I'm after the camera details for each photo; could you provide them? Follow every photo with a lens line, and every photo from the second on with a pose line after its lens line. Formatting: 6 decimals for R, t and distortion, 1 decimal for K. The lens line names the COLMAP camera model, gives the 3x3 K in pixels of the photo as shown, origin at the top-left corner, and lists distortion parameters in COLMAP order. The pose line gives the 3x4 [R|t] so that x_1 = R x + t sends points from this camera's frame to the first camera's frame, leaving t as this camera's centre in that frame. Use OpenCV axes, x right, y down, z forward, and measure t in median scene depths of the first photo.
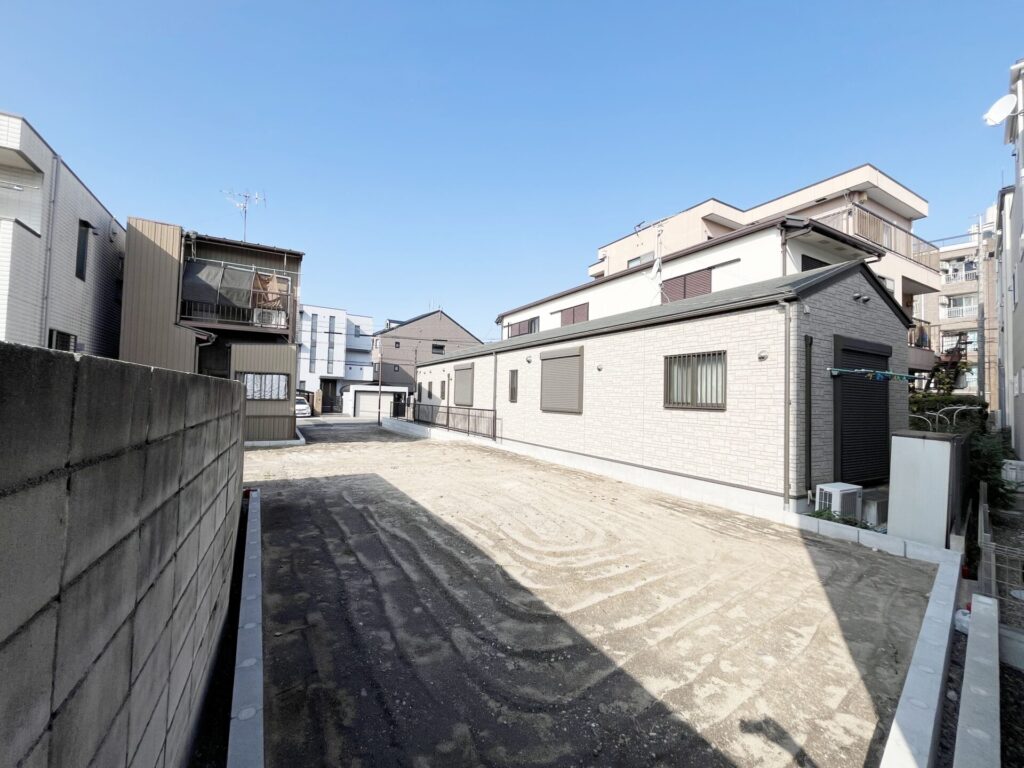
lens RADIAL K [[414.4, 0, 507.7], [0, 414.4, 381.9], [0, 0, 1]] dist [-0.000978, -0.000187]
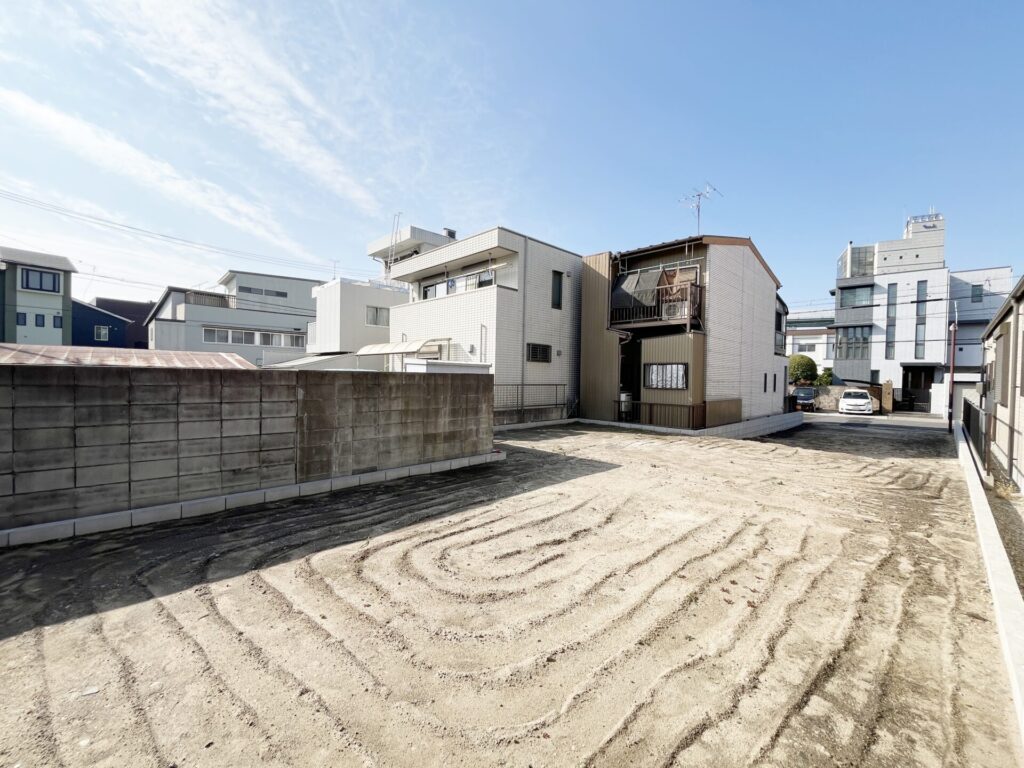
lens RADIAL K [[414.4, 0, 505.7], [0, 414.4, 384.6], [0, 0, 1]] dist [-0.000978, -0.000187]
pose [[0.260433, -0.001021, -0.965491, 0.348790], [0.023467, 0.999711, 0.005273, 0.018284], [0.965207, -0.024030, 0.260382, 0.345867]]
